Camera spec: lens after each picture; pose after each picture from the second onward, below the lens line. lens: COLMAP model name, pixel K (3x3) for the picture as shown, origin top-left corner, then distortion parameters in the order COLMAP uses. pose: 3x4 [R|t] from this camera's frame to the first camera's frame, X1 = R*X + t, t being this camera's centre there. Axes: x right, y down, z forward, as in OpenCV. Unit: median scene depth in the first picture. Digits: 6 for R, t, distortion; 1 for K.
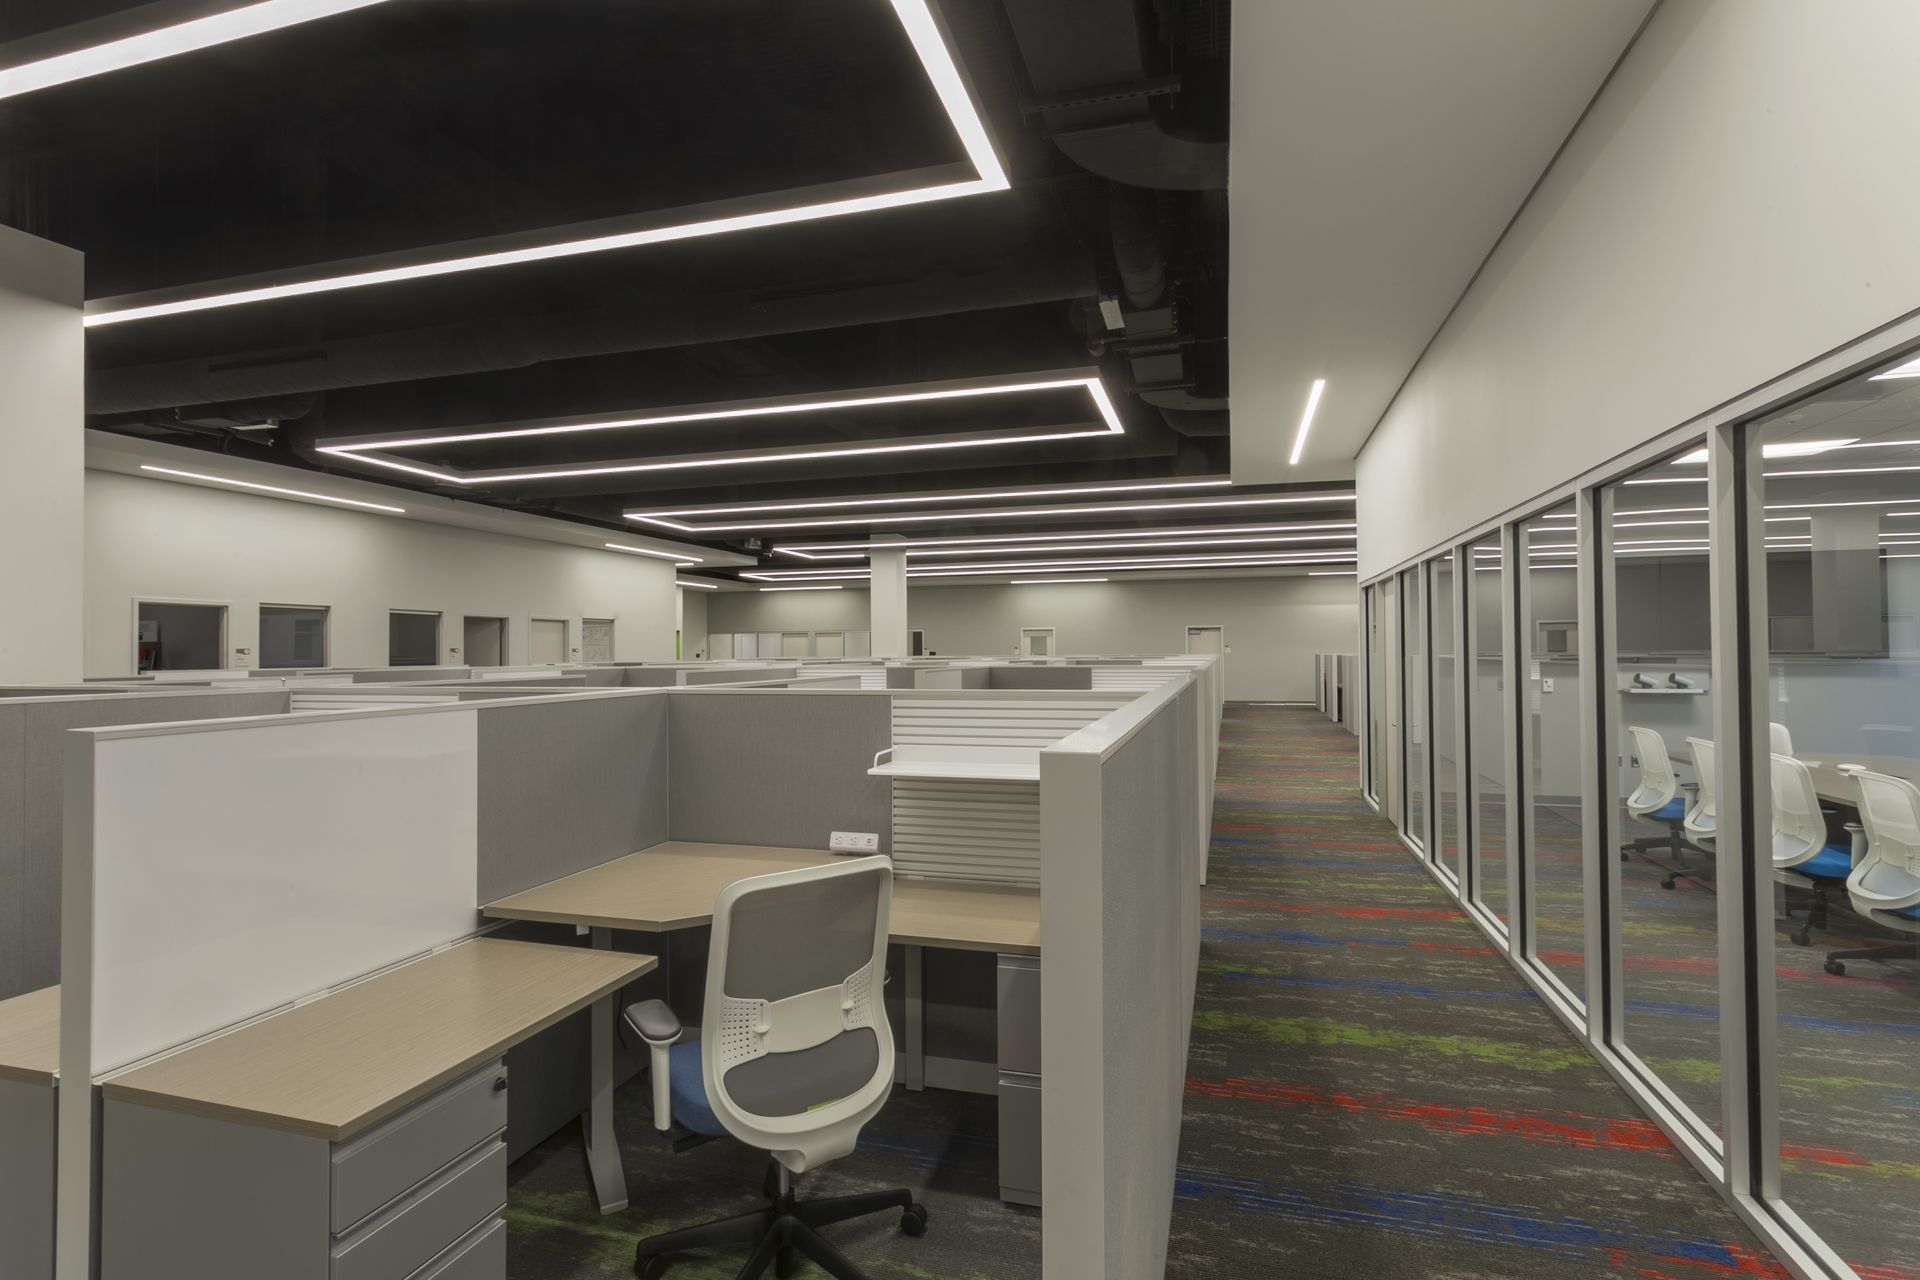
lens RADIAL K [[921.5, 0, 964.7], [0, 921.5, 641.6], [0, 0, 1]] dist [0.003219, 0.000073]
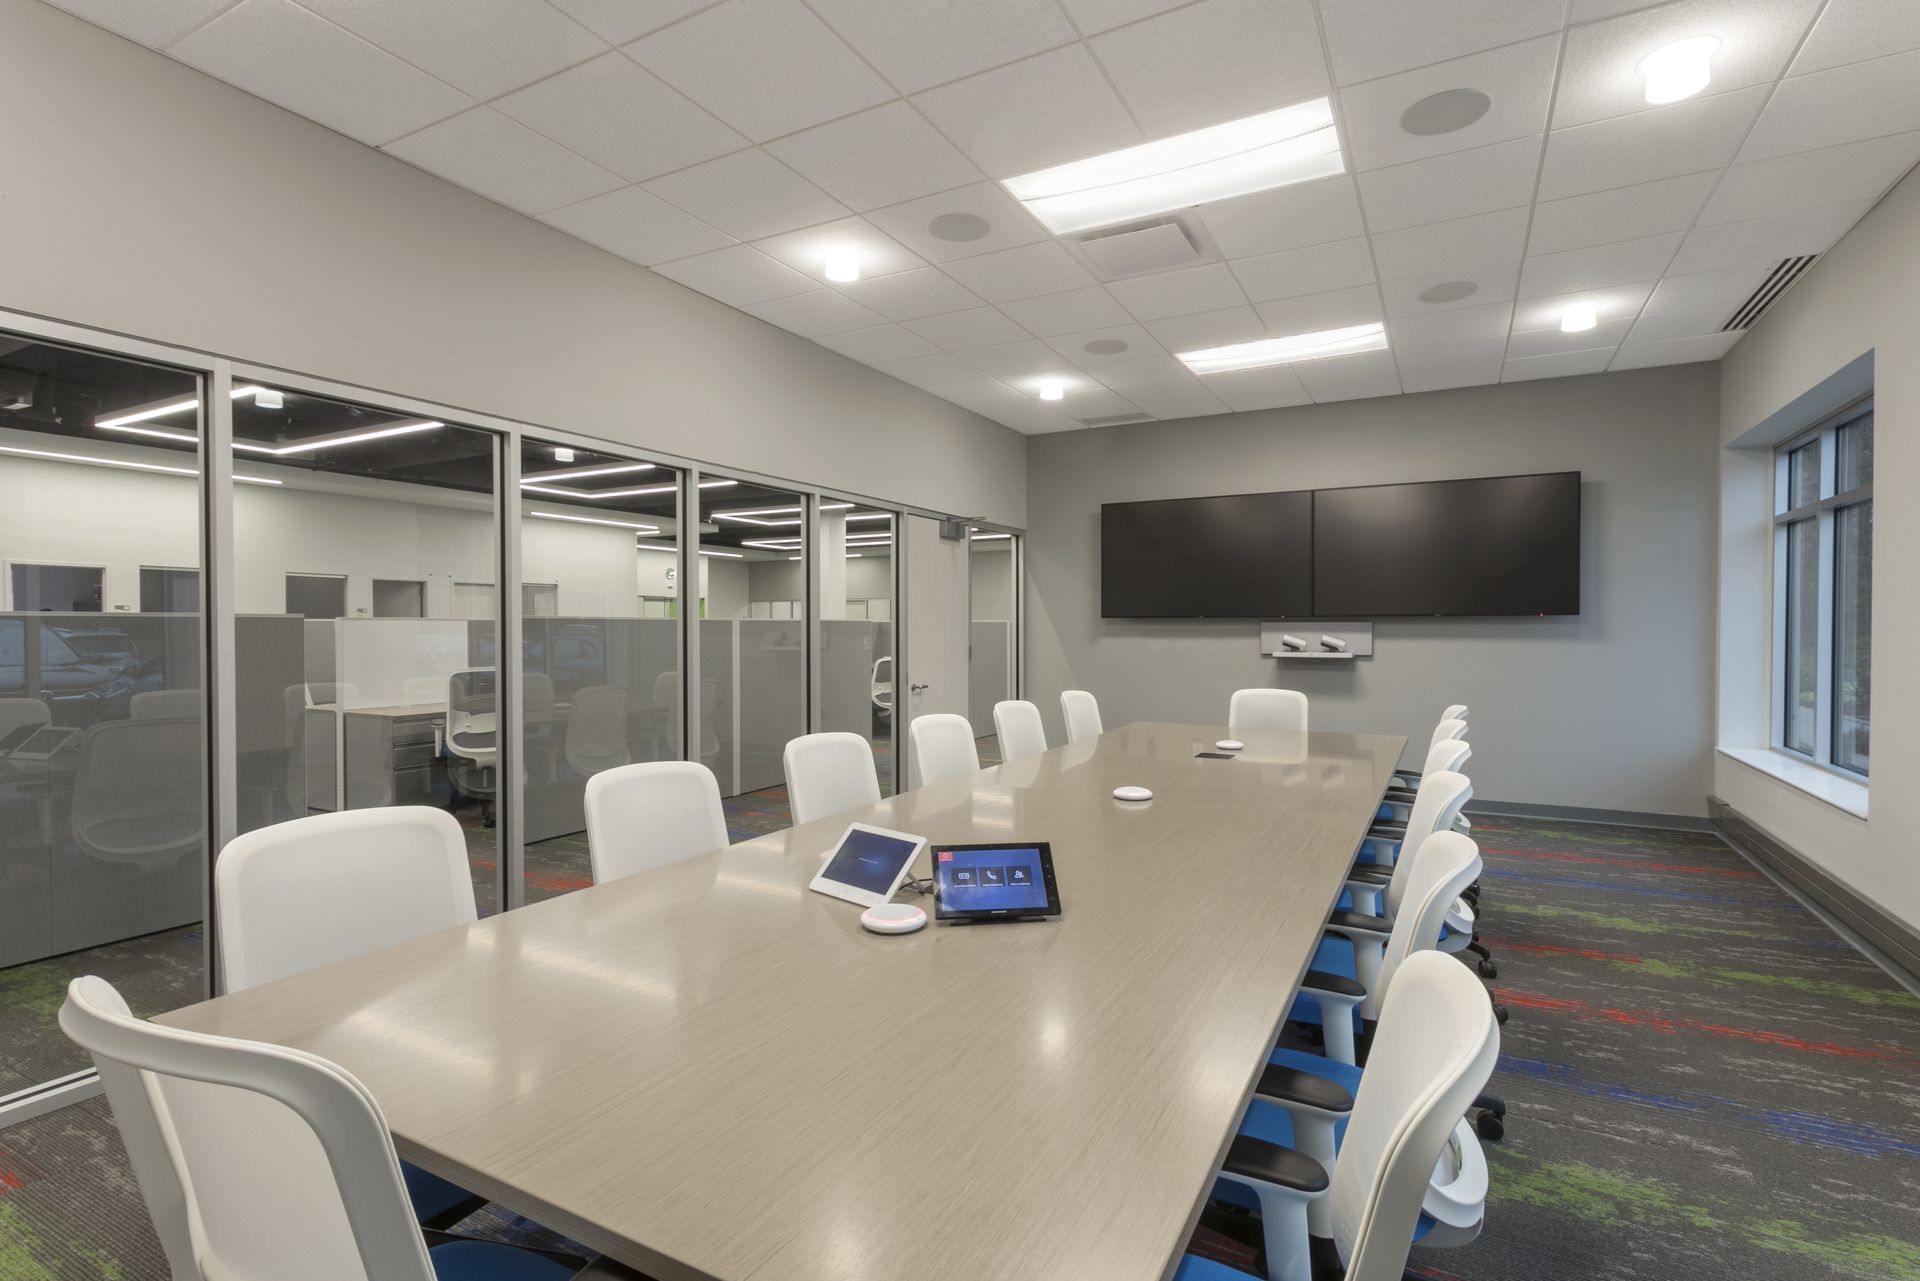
lens RADIAL K [[921.5, 0, 960.9], [0, 921.5, 635.6], [0, 0, 1]] dist [0.003219, 0.000073]
pose [[0.977547, 0.009664, -0.210497, 0.349061], [-0.005204, 0.999750, 0.021734, 0.011025], [0.210655, -0.020150, 0.977353, 0.074130]]
